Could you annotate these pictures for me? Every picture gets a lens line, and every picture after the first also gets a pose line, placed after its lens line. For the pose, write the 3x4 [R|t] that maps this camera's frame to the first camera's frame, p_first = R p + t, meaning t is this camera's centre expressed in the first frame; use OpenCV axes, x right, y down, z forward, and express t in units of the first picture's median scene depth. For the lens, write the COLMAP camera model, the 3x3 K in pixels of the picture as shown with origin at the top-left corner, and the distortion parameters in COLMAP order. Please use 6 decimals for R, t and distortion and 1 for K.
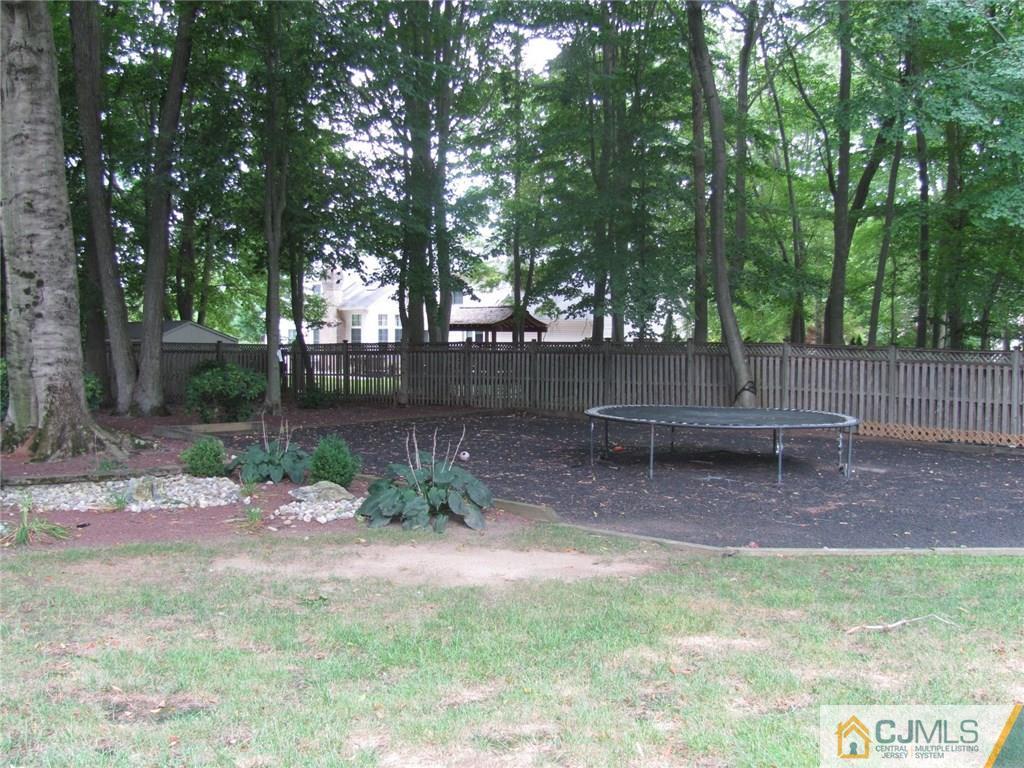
lens RADIAL K [[1060.7, 0, 486.6], [0, 1060.7, 394.9], [0, 0, 1]] dist [-0.130708, 0.000000]
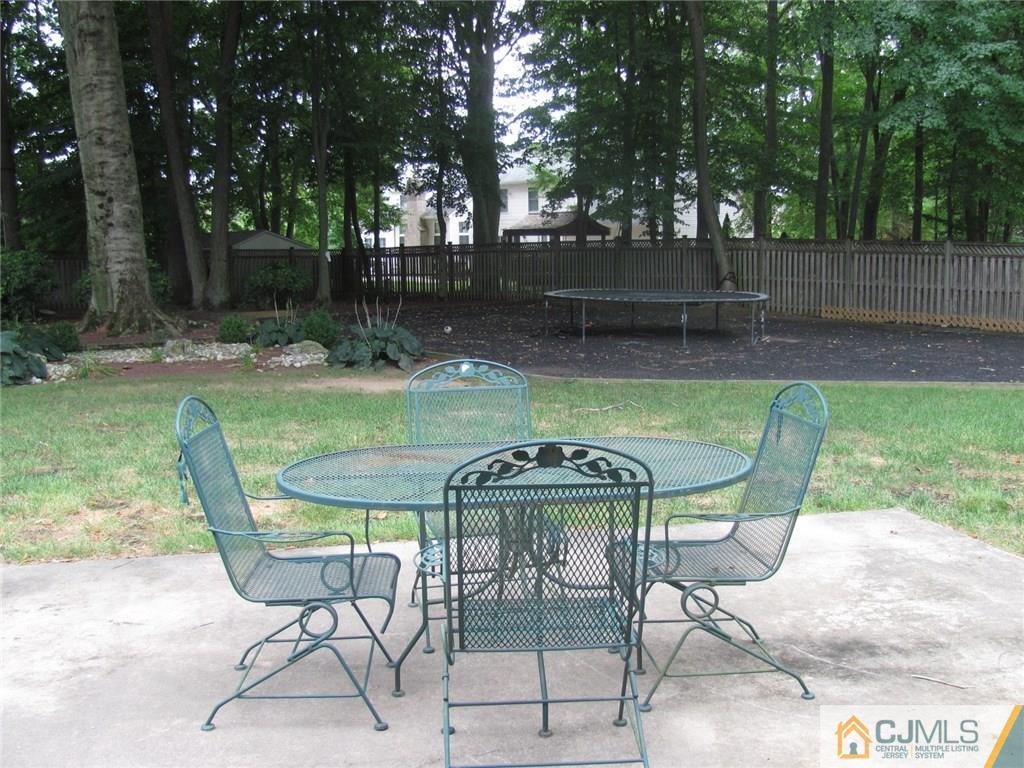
lens RADIAL K [[1060.7, 0, 510.5], [0, 1060.7, 390.3], [0, 0, 1]] dist [-0.130708, 0.000000]
pose [[0.996084, -0.005012, -0.088267, 0.174779], [0.012160, 0.996671, 0.080621, 0.030452], [0.087569, -0.081379, 0.992829, -0.253901]]
